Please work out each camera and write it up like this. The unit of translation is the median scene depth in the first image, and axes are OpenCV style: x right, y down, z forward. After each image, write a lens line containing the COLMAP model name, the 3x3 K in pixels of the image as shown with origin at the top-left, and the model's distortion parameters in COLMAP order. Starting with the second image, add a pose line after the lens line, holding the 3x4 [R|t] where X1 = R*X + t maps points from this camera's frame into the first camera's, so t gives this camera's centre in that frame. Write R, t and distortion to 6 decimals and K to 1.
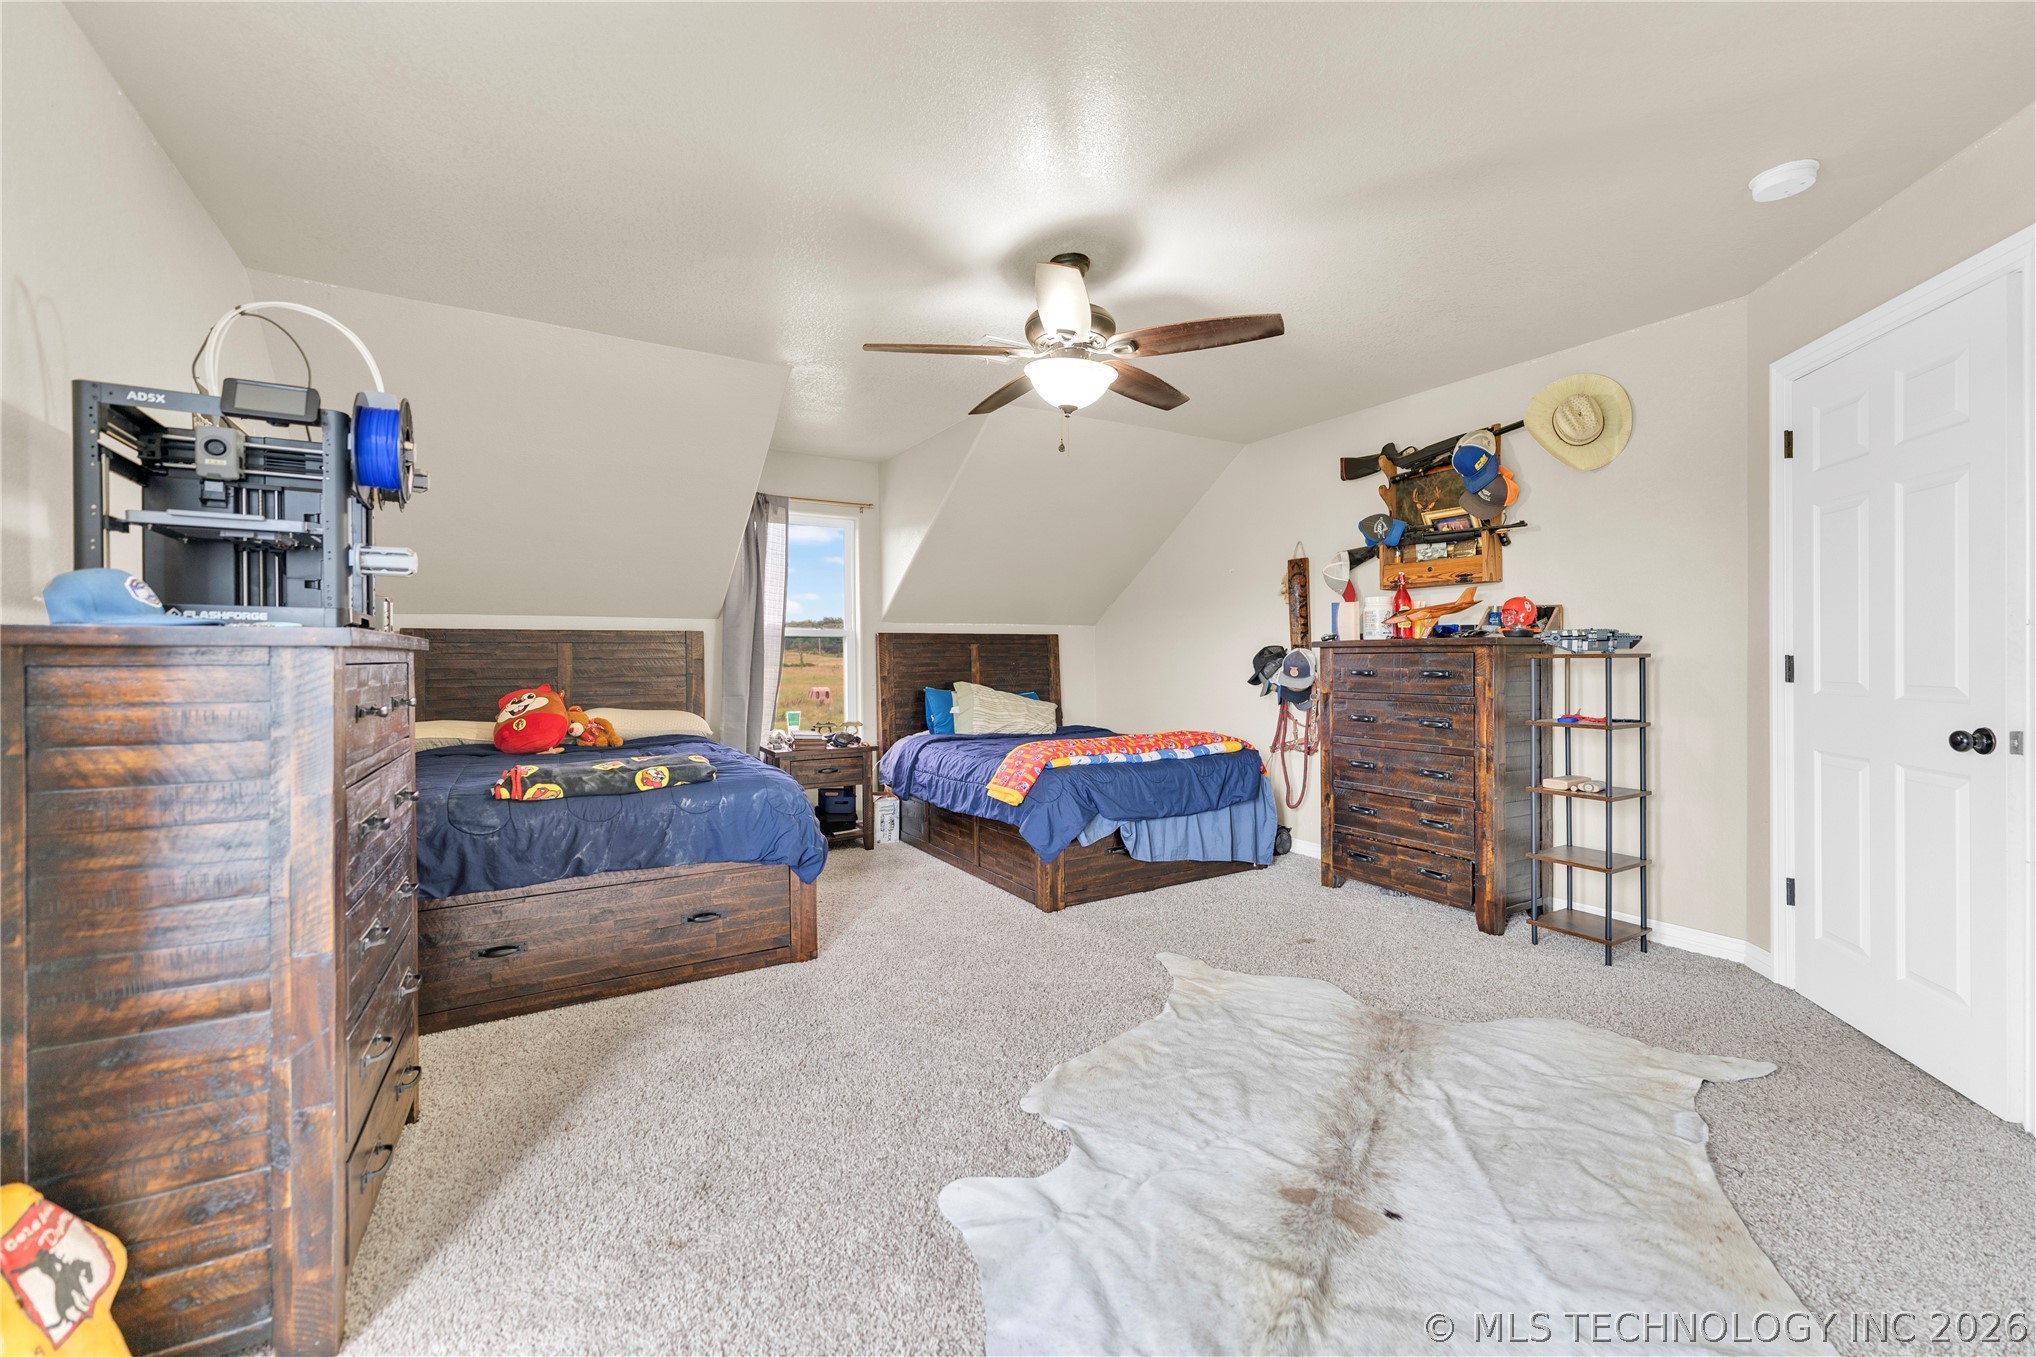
lens RADIAL K [[822.2, 0, 1014.5], [0, 822.2, 666.6], [0, 0, 1]] dist [0.001525, 0.000588]
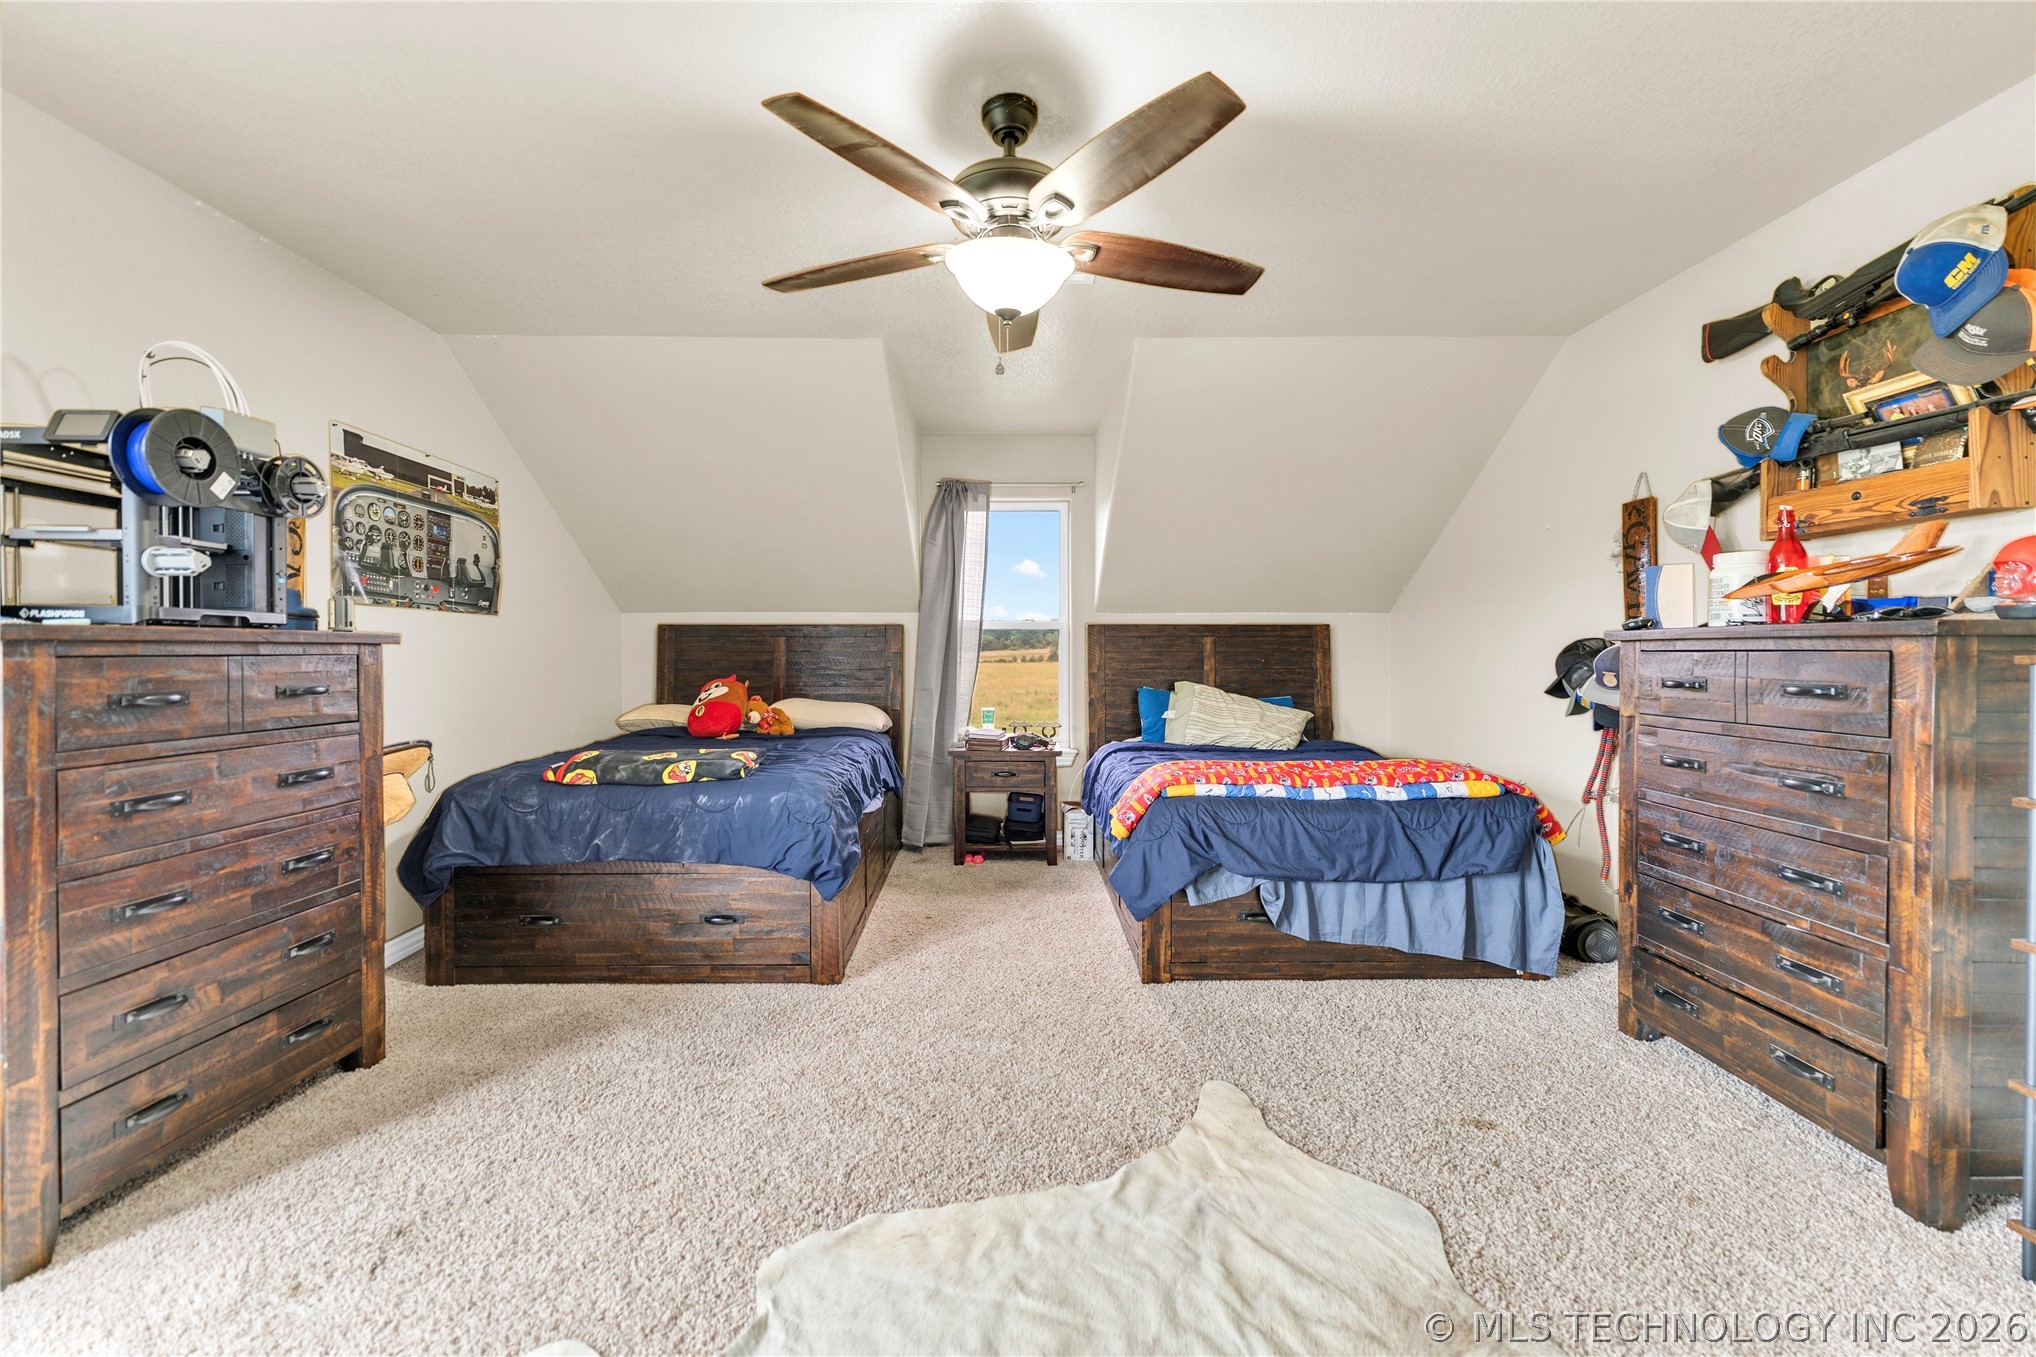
lens RADIAL K [[822.2, 0, 1016.9], [0, 822.2, 665.1], [0, 0, 1]] dist [0.001525, 0.000588]
pose [[0.861973, 0.014800, -0.506738, 0.313939], [-0.011565, 0.999888, 0.009529, -0.006292], [0.506822, -0.002353, 0.862048, 0.261495]]
